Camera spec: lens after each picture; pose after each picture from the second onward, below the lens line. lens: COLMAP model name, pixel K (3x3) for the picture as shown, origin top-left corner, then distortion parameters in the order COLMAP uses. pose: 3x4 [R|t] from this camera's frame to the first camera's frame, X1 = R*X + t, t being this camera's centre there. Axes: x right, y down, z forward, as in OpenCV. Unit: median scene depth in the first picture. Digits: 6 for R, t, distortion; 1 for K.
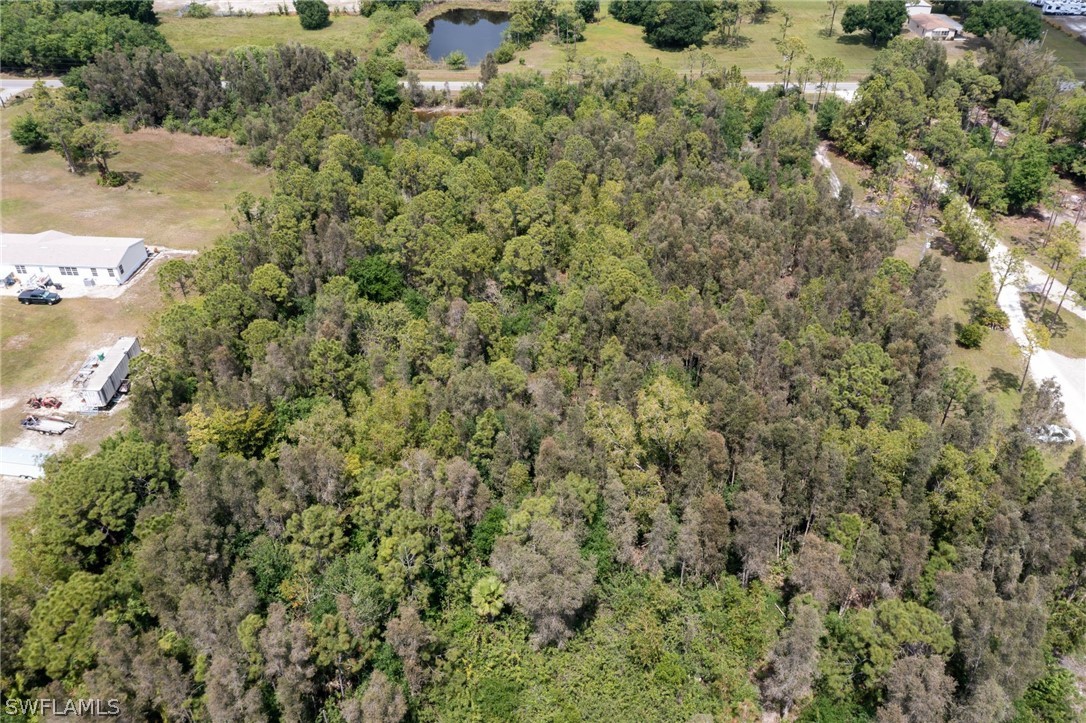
lens RADIAL K [[893.6, 0, 543.0], [0, 893.6, 361.5], [0, 0, 1]] dist [0.017272, 0.003523]
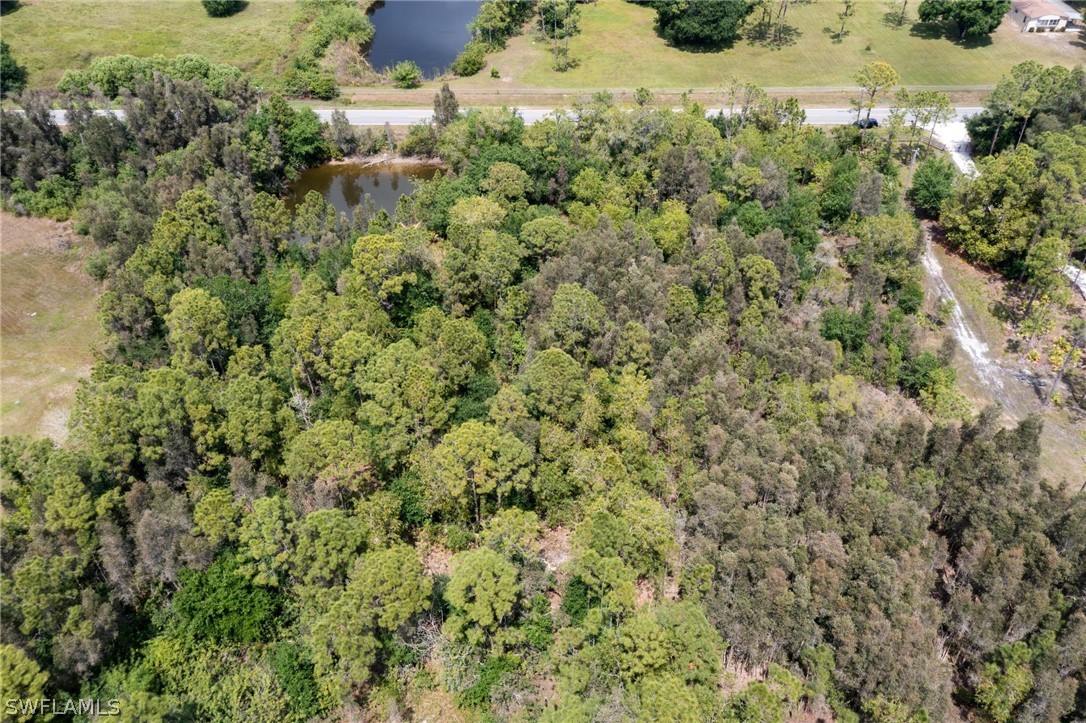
lens RADIAL K [[893.6, 0, 543.0], [0, 893.6, 361.5], [0, 0, 1]] dist [0.017272, 0.003523]
pose [[0.999891, -0.009594, 0.011240, 0.006652], [0.008530, 0.995796, 0.091203, -0.189404], [-0.012068, -0.091097, 0.995769, 0.275409]]
